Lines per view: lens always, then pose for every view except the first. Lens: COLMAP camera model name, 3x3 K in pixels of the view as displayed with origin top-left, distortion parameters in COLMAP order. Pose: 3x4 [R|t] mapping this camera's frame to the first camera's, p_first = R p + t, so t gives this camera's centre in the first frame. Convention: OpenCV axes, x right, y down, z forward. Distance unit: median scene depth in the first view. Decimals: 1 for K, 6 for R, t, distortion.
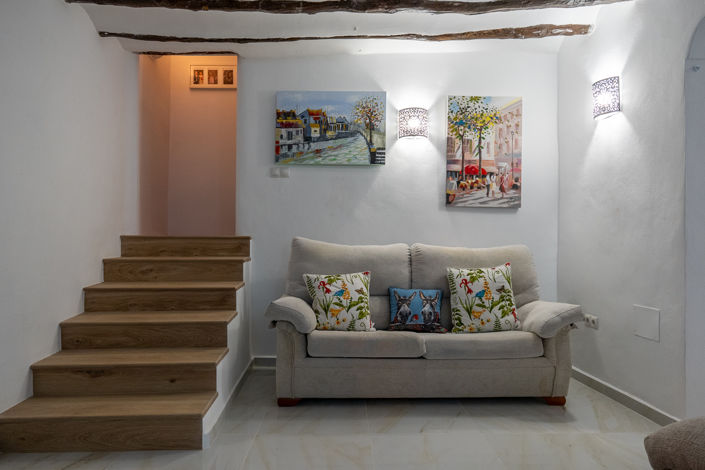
lens RADIAL K [[458.3, 0, 352.8], [0, 458.3, 233.0], [0, 0, 1]] dist [-0.001910, 0.001662]
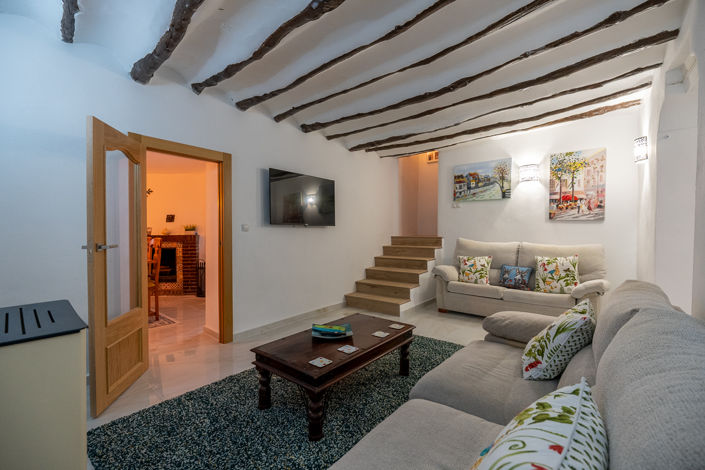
lens RADIAL K [[311.0, 0, 351.3], [0, 311.0, 237.9], [0, 0, 1]] dist [-0.012081, 0.000147]
pose [[0.733761, 0.010045, -0.679333, 0.448834], [0.019134, 0.999189, 0.035442, -0.047501], [0.679138, -0.039004, 0.732974, -0.344983]]
